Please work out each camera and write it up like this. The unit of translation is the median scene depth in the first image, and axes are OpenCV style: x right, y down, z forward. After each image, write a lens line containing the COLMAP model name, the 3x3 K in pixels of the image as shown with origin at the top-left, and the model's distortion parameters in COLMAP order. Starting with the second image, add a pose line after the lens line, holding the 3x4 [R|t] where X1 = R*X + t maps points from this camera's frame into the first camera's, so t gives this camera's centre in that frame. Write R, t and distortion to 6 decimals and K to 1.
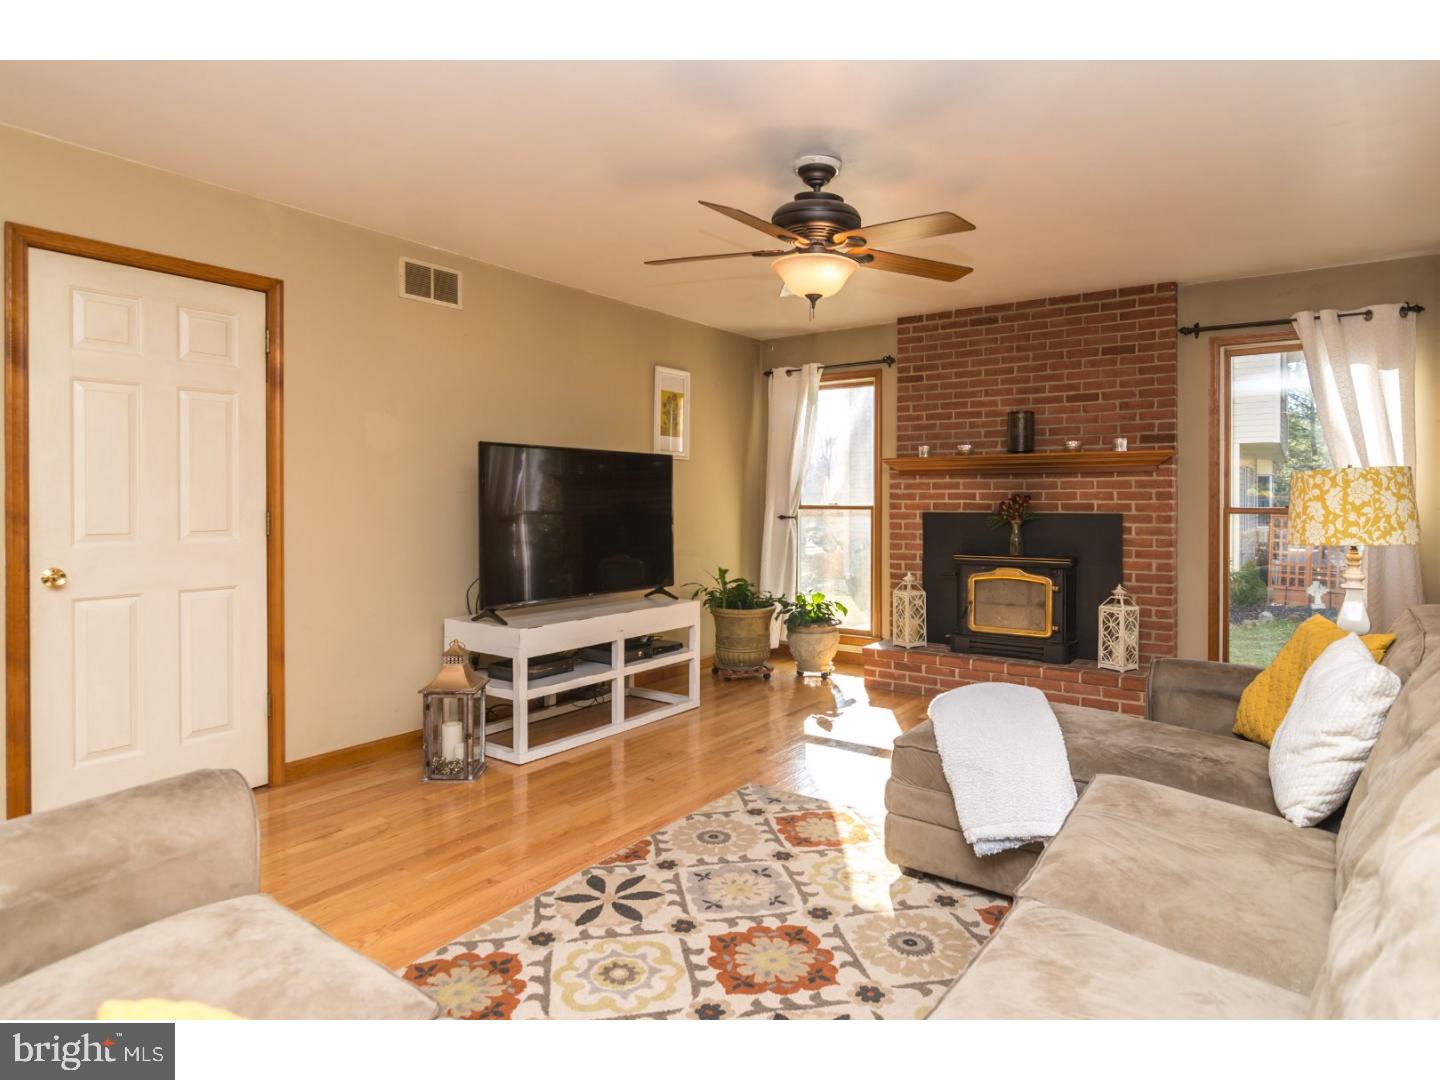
lens RADIAL K [[814.8, 0, 720.3], [0, 814.8, 504.6], [0, 0, 1]] dist [-0.004762, -0.001049]
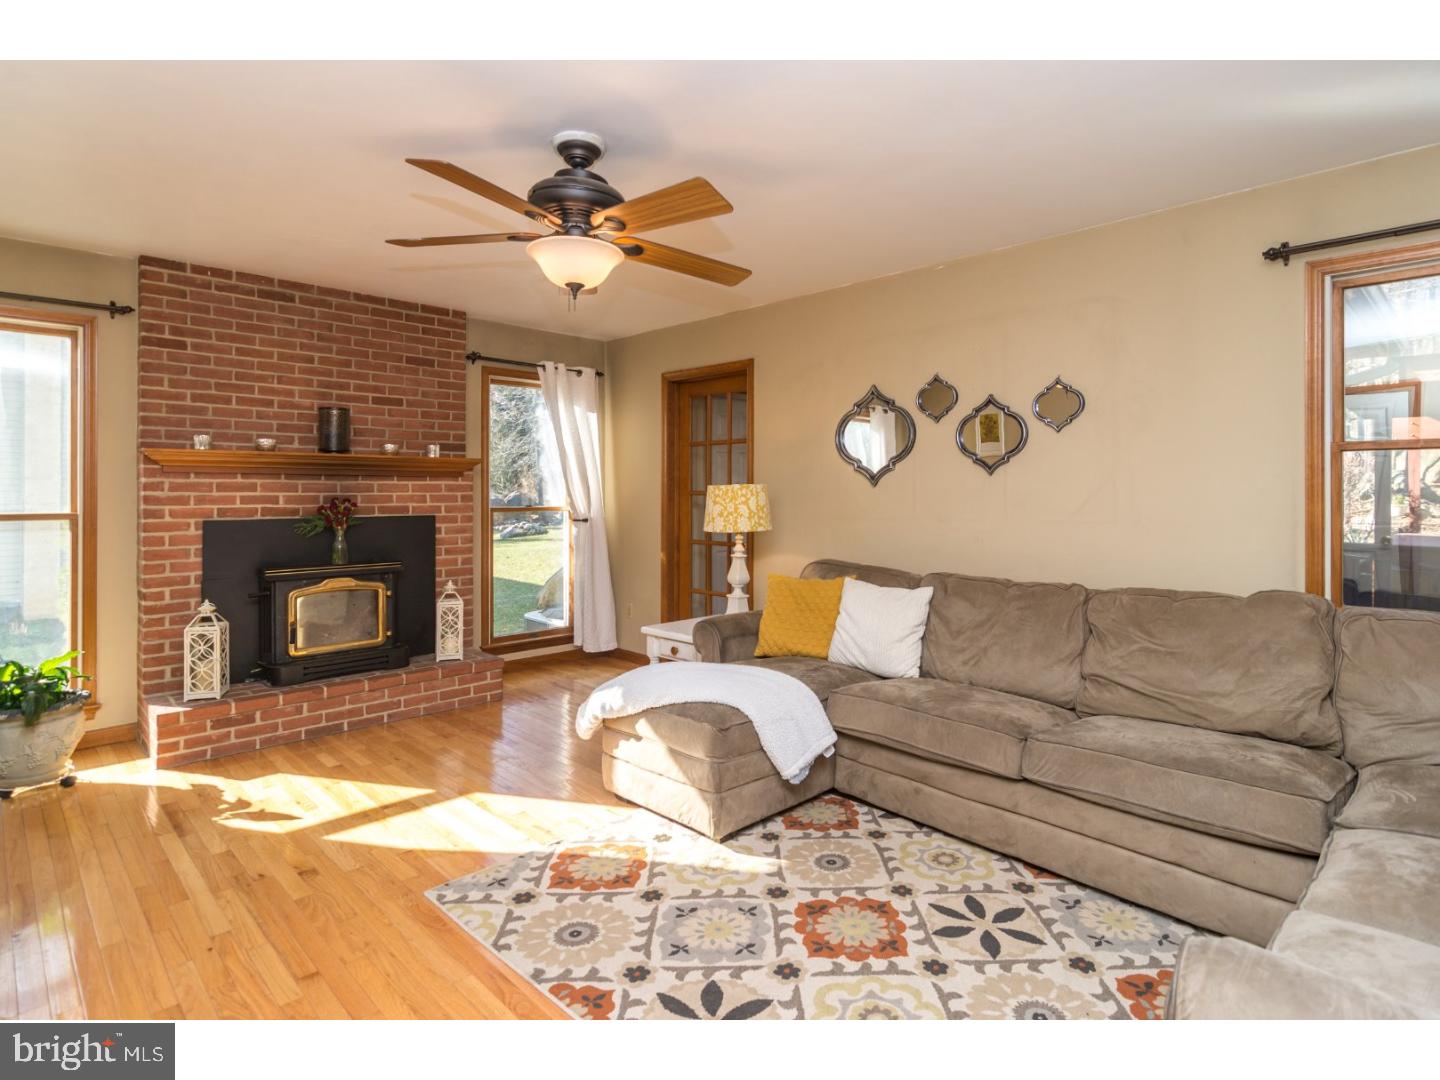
lens RADIAL K [[780.3, 0, 722.8], [0, 780.3, 493.6], [0, 0, 1]] dist [-0.002961, -0.000377]
pose [[0.163971, -0.003526, 0.986459, -0.469983], [0.006932, 0.999973, 0.002422, -0.017531], [-0.986441, 0.006441, 0.163991, 0.460684]]
